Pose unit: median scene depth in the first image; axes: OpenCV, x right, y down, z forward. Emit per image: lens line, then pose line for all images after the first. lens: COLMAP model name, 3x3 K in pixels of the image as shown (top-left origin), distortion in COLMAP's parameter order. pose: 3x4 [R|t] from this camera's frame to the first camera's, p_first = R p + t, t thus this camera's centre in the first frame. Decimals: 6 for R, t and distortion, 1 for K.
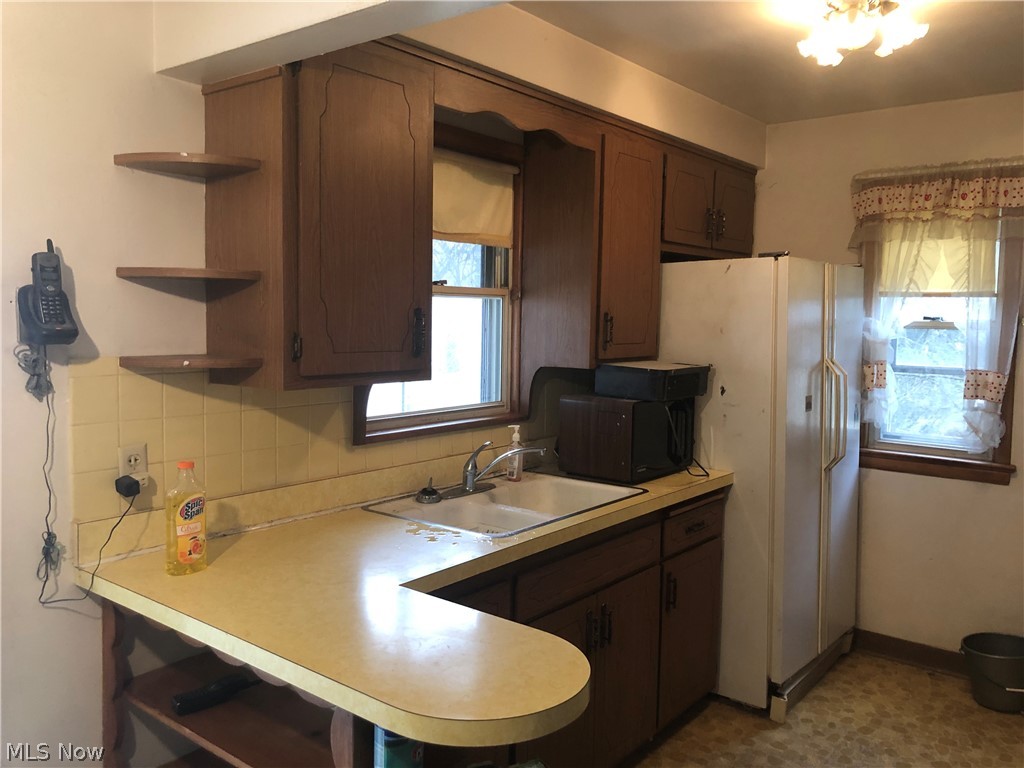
lens RADIAL K [[830.8, 0, 507.5], [0, 830.8, 378.1], [0, 0, 1]] dist [0.036432, -0.012764]
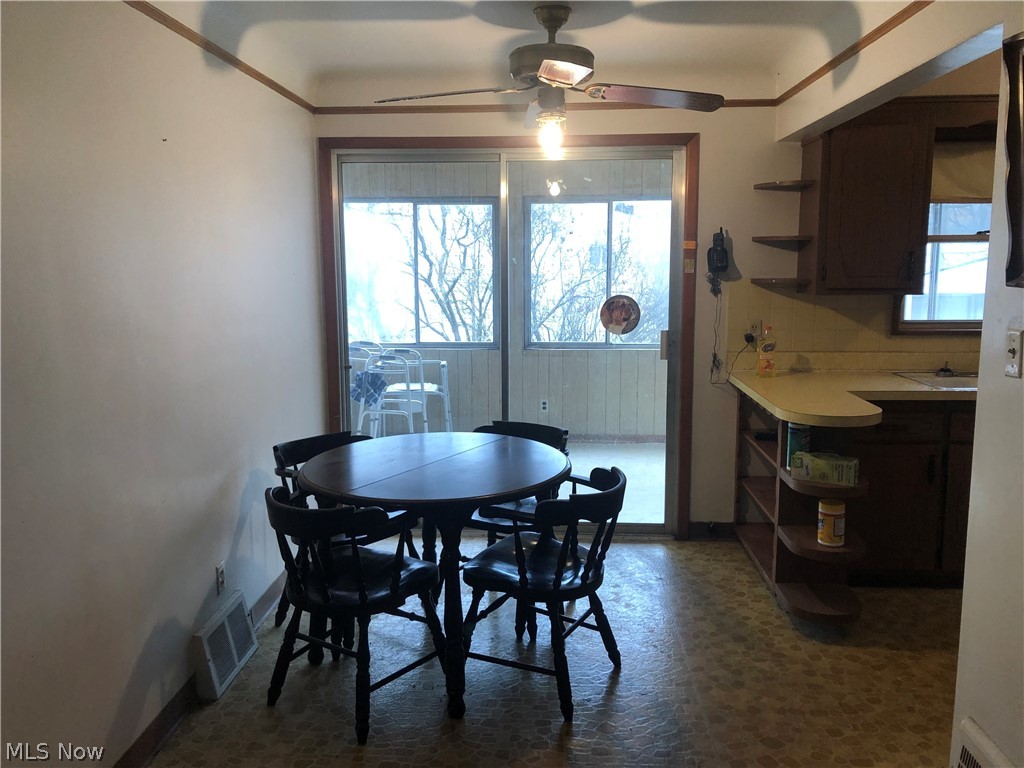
lens RADIAL K [[830.8, 0, 512.9], [0, 830.8, 380.6], [0, 0, 1]] dist [0.036432, -0.012764]
pose [[0.580550, 0.097574, -0.808357, 0.907296], [-0.047828, 0.995166, 0.085774, 0.078600], [0.812819, -0.011134, 0.582411, -0.730334]]
